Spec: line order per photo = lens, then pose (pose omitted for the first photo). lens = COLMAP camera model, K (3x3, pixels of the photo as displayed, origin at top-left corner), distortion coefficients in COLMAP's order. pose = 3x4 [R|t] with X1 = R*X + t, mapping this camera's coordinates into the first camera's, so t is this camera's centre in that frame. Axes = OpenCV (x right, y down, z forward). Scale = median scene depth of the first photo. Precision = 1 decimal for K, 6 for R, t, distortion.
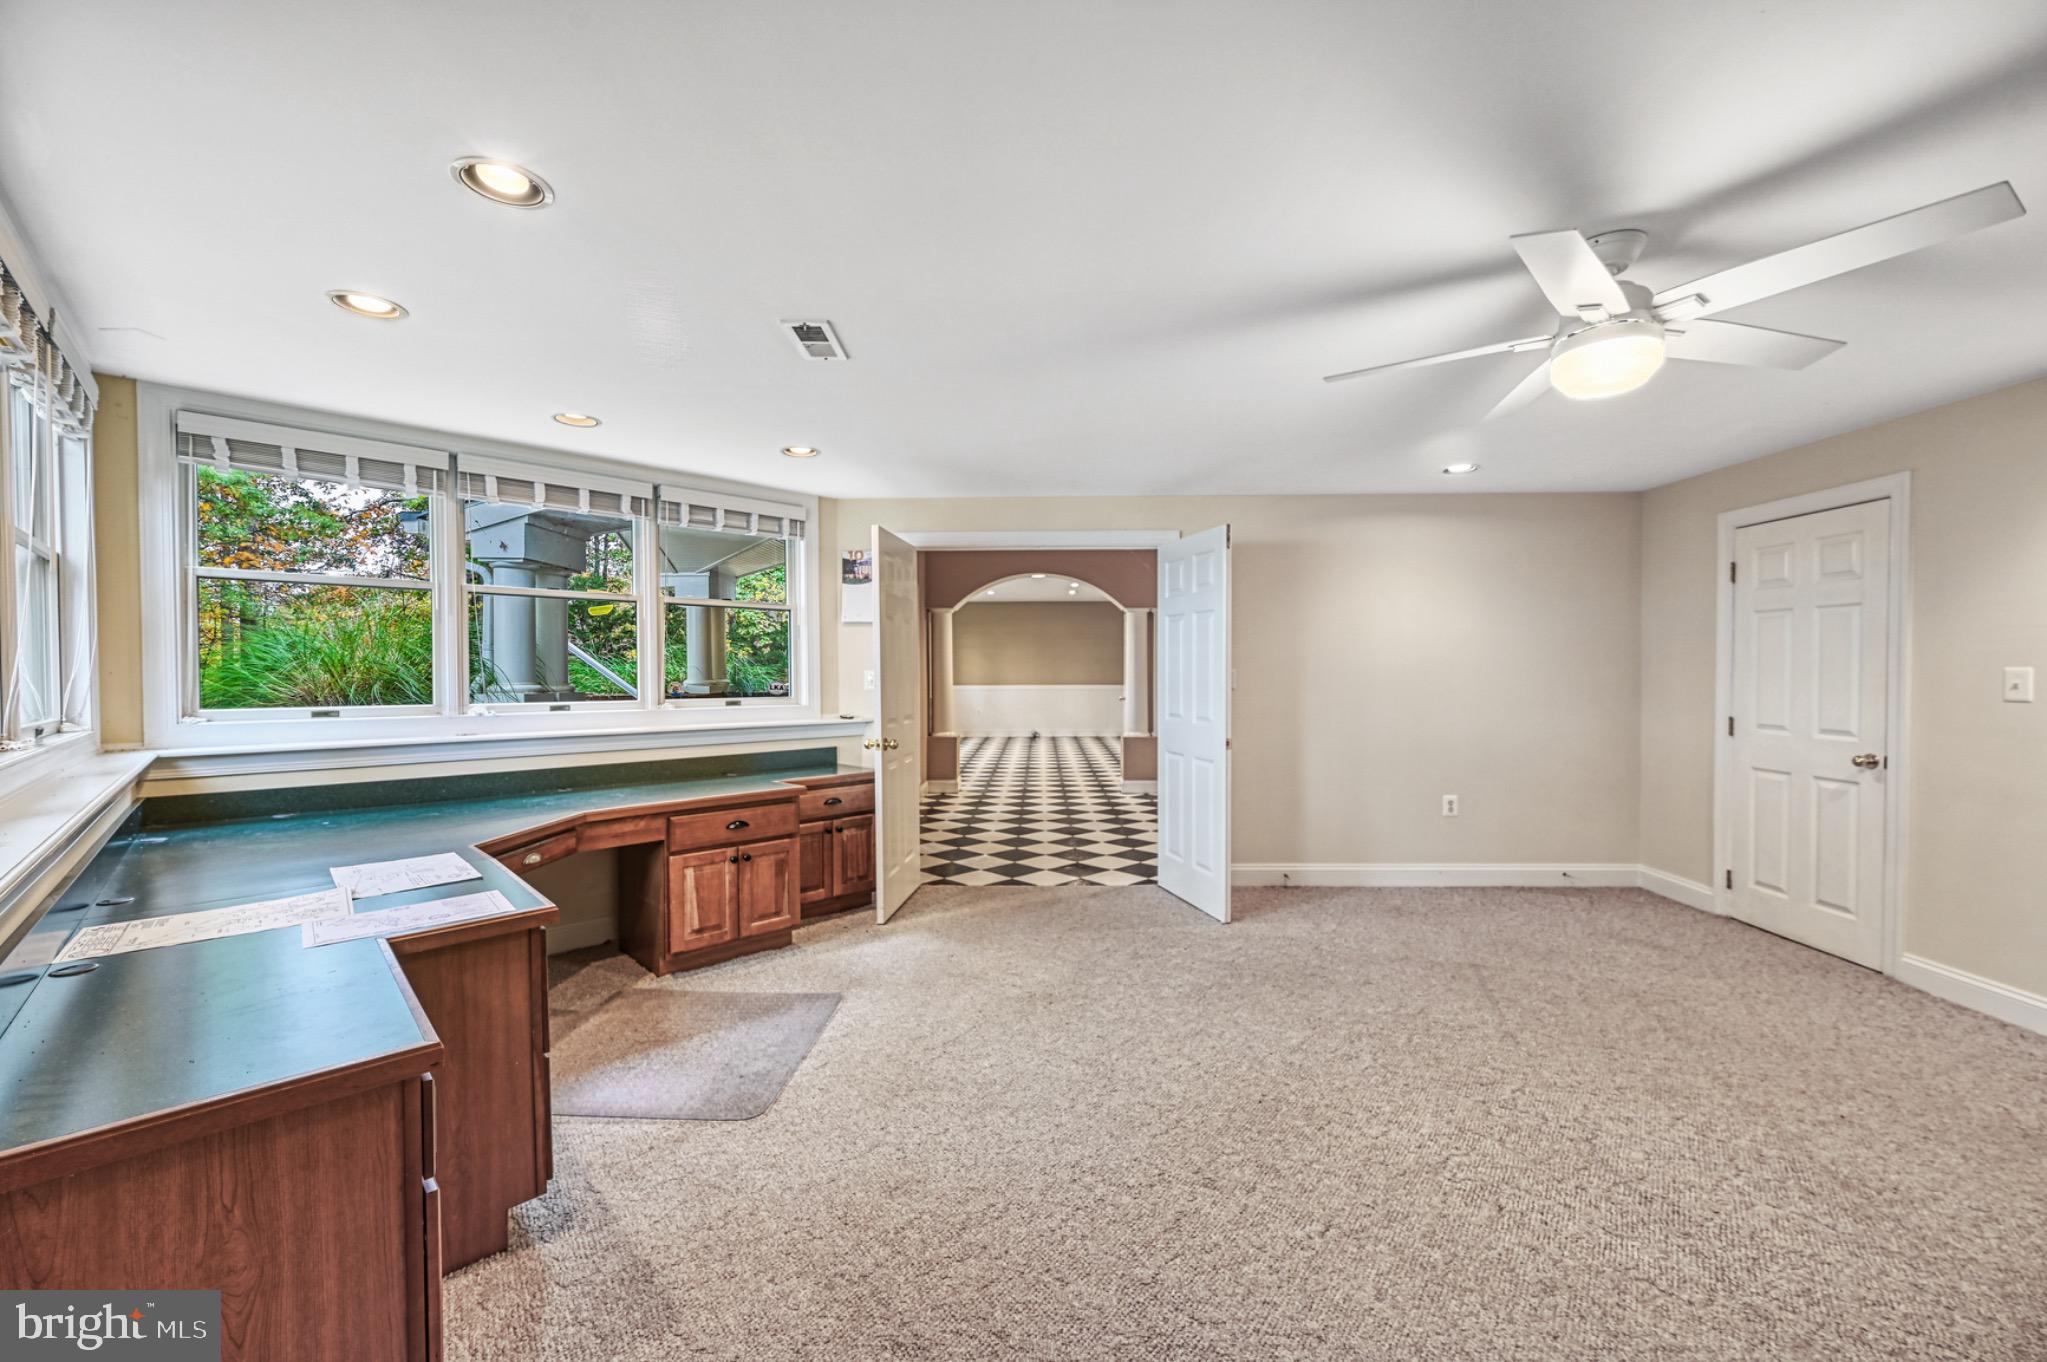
lens RADIAL K [[838.3, 0, 1023.5], [0, 838.3, 681.0], [0, 0, 1]] dist [-0.001059, -0.000058]
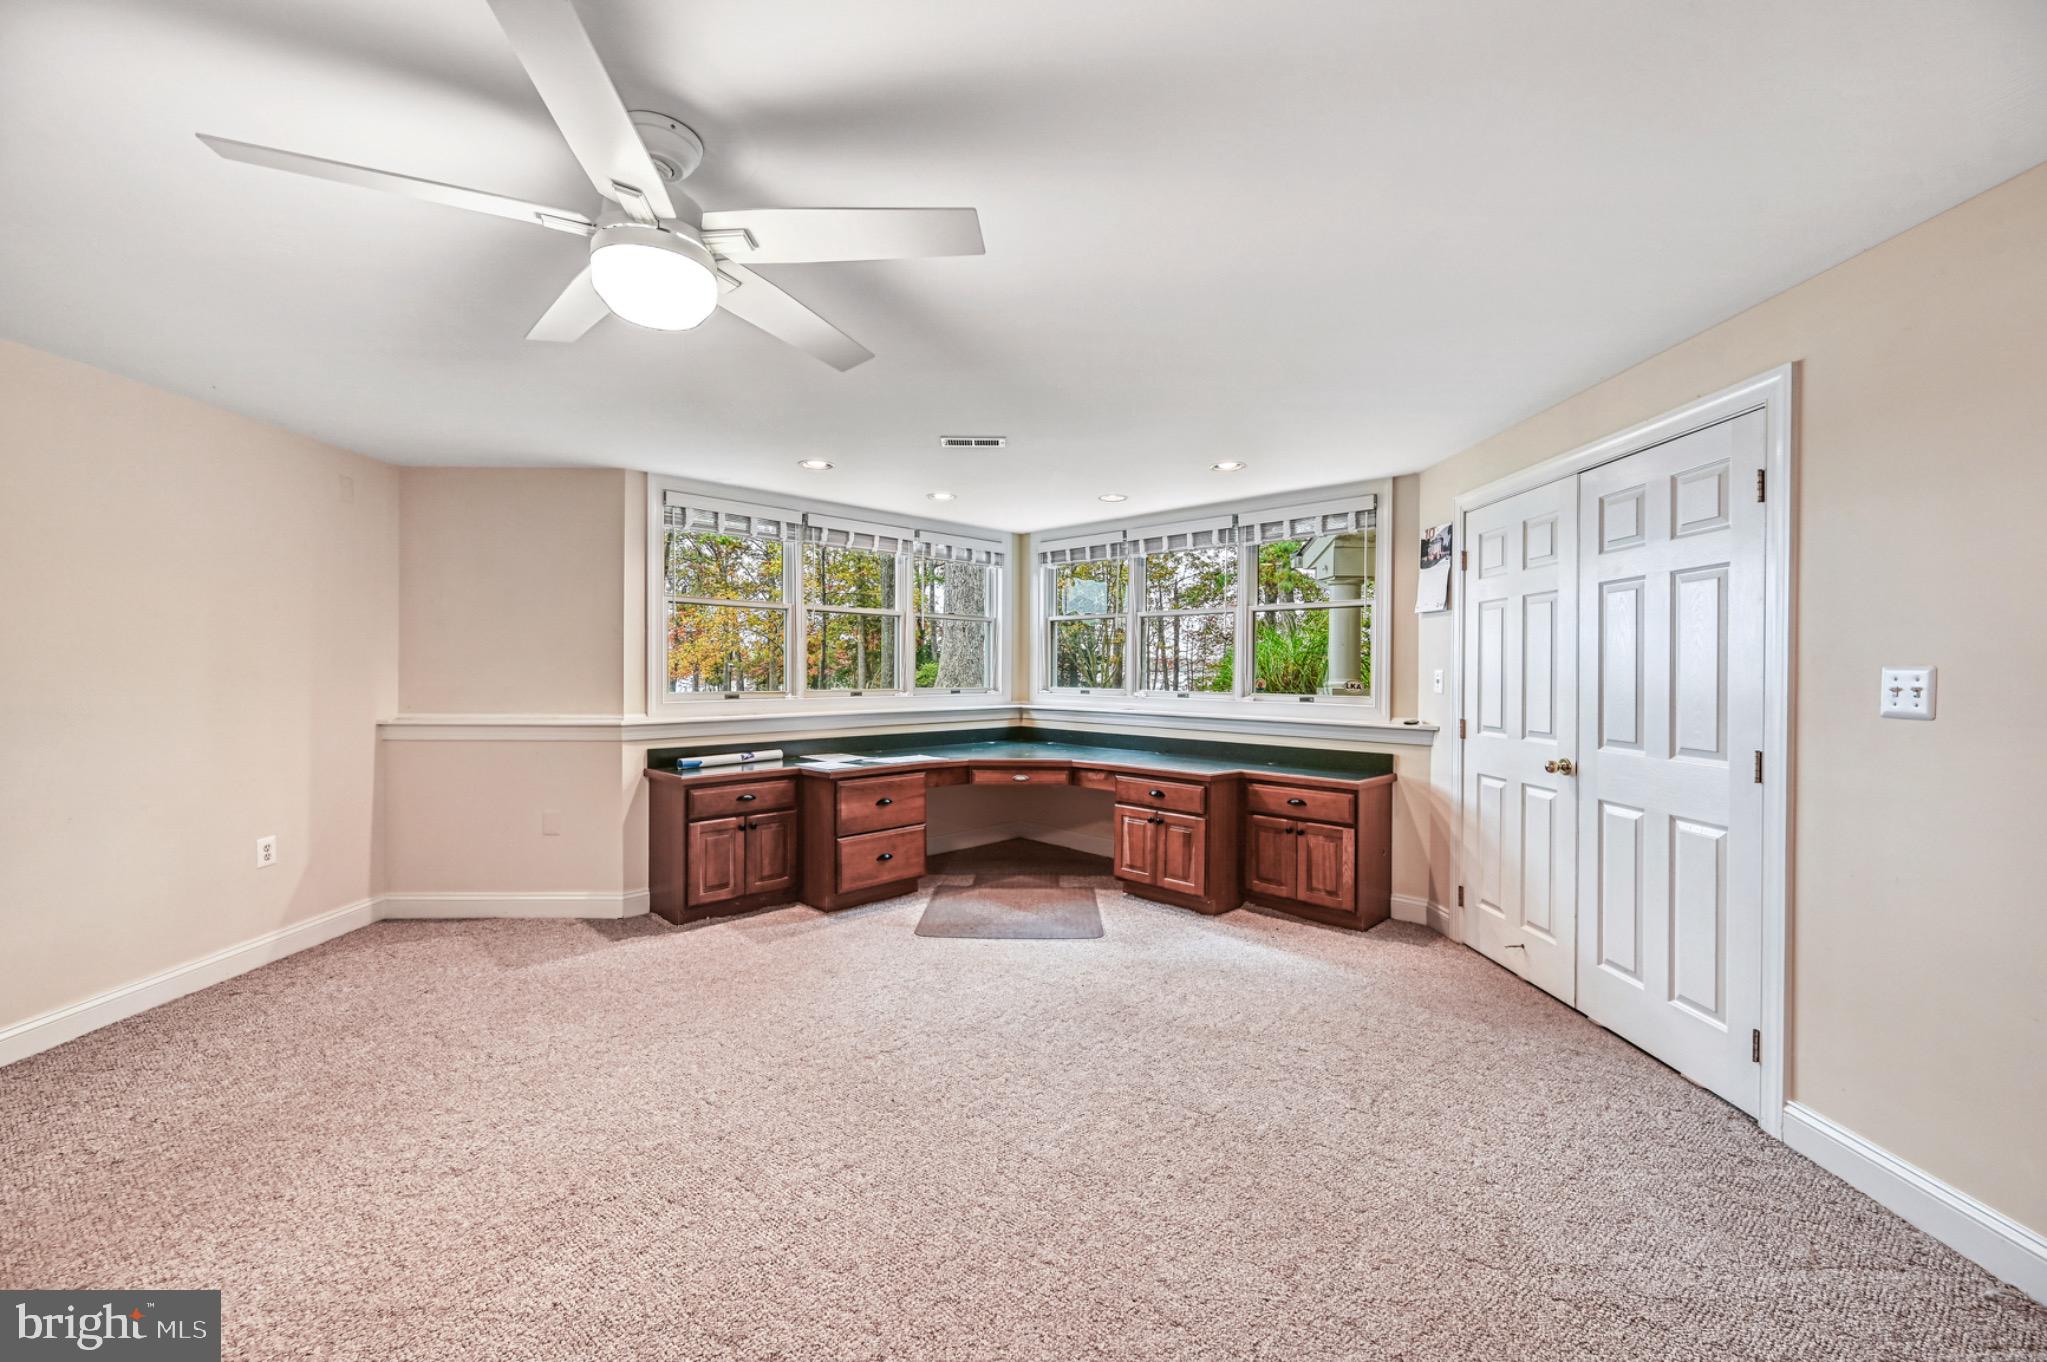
lens RADIAL K [[838.3, 0, 1023.5], [0, 838.3, 681.0], [0, 0, 1]] dist [-0.001059, -0.000058]
pose [[-0.016596, 0.013930, -0.999765, 0.891699], [-0.018118, 0.999735, 0.014230, -0.006870], [0.999698, 0.018350, -0.016339, 0.821506]]
